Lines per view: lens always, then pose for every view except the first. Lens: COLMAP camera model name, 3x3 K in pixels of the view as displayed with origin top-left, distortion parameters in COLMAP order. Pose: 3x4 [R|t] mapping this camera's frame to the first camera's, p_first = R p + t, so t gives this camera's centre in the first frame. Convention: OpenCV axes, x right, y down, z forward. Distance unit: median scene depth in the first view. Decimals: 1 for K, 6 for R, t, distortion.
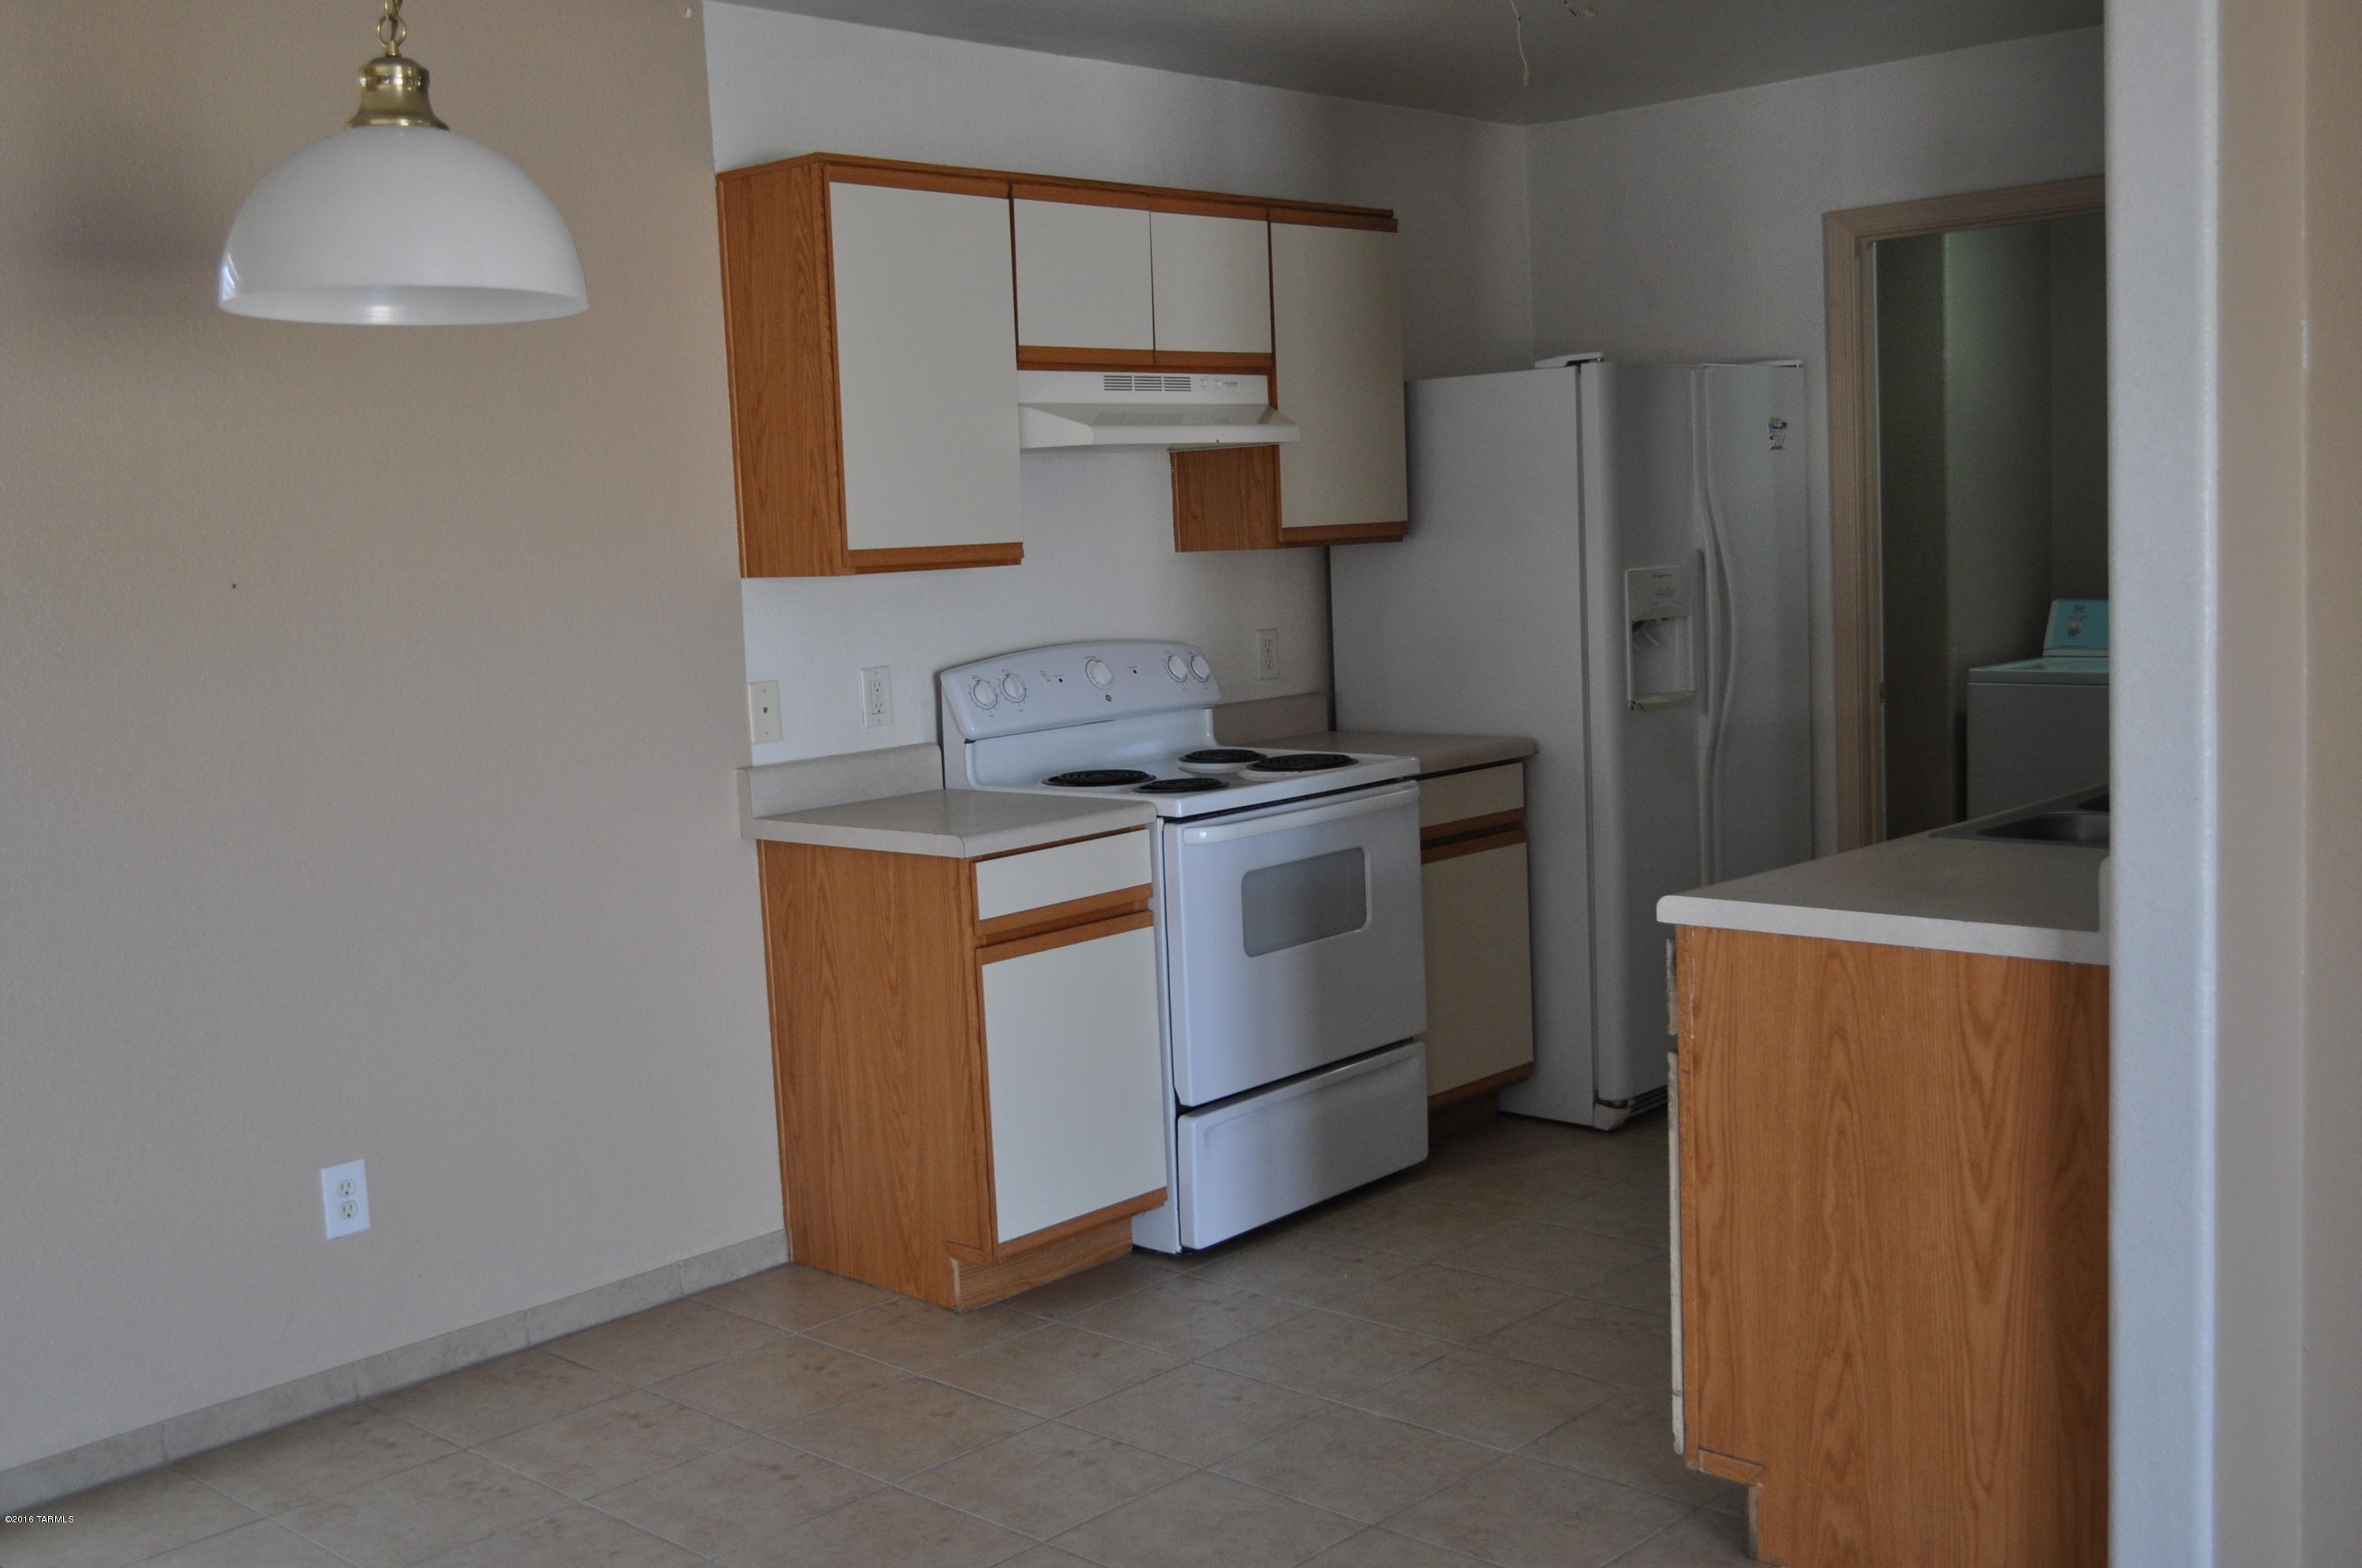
lens RADIAL K [[2413.0, 0, 1184.6], [0, 2413.0, 798.8], [0, 0, 1]] dist [-0.010045, 0.000000]
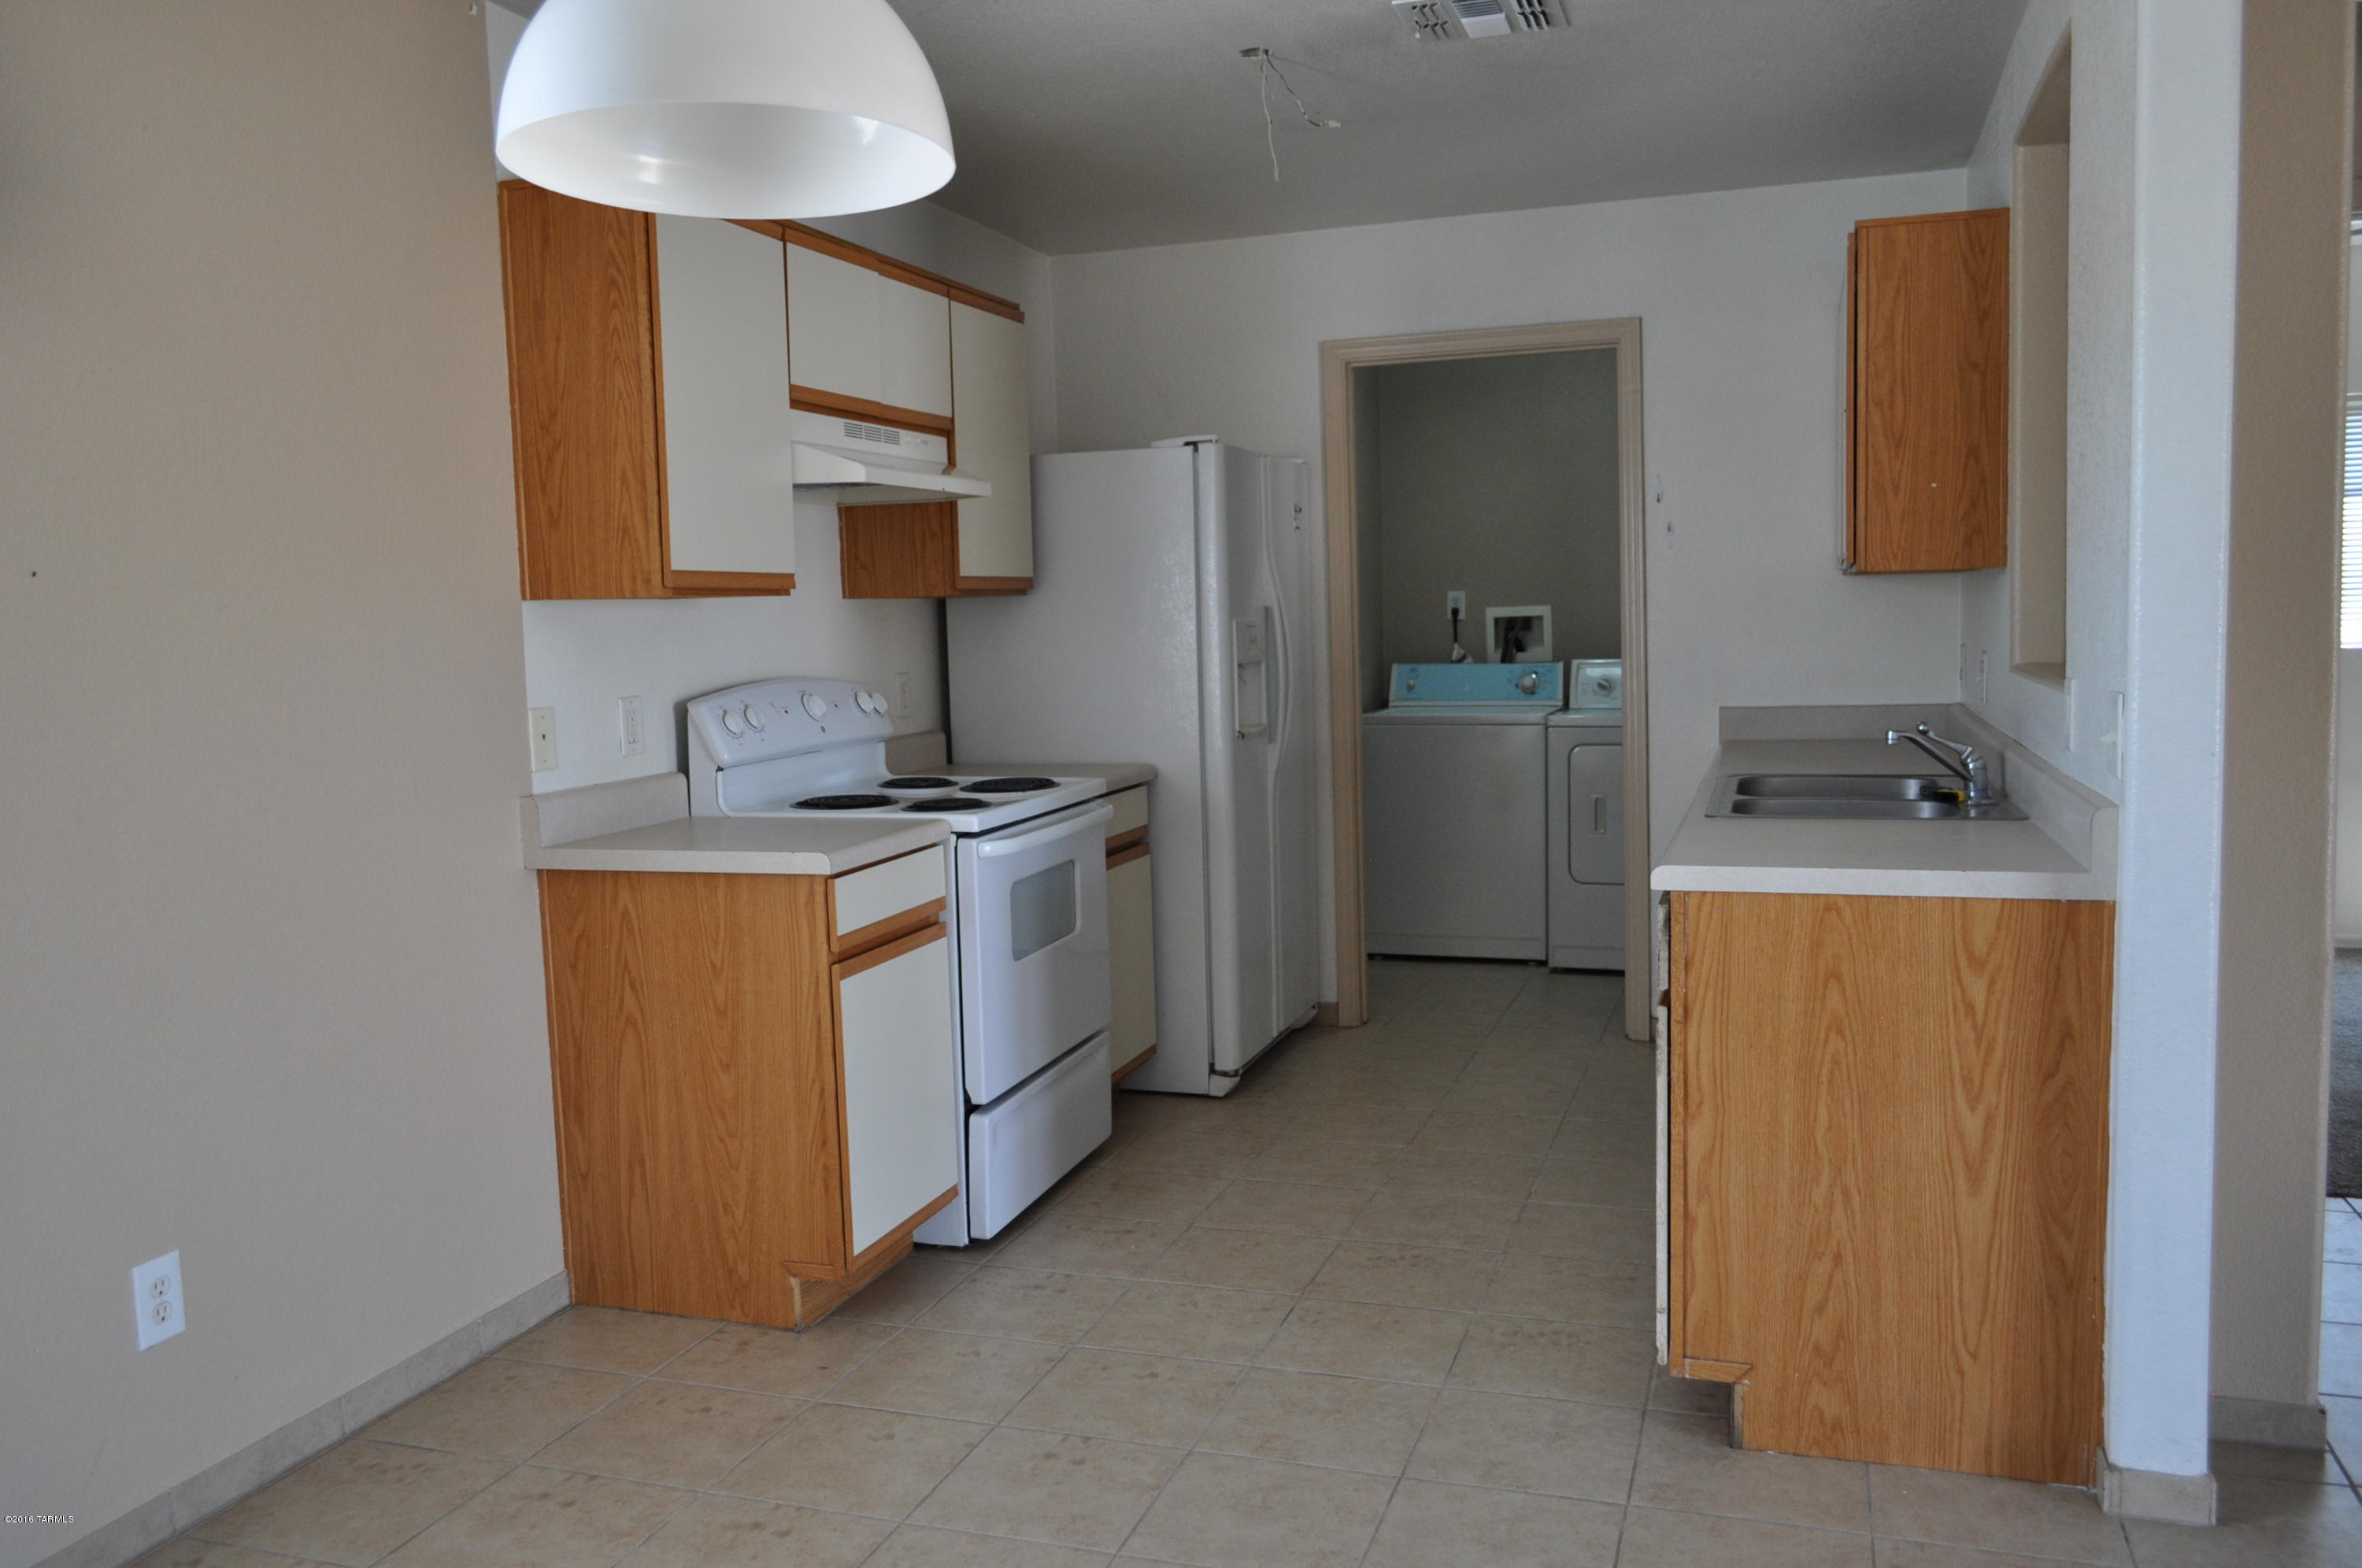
lens RADIAL K [[1845.9, 0, 1186.7], [0, 1845.9, 792.9], [0, 0, 1]] dist [-0.004260, -0.005245]
pose [[0.908336, -0.022116, 0.417657, -0.261466], [0.036124, 0.999018, -0.025665, 0.014839], [-0.416679, 0.038400, 0.908242, 0.226163]]
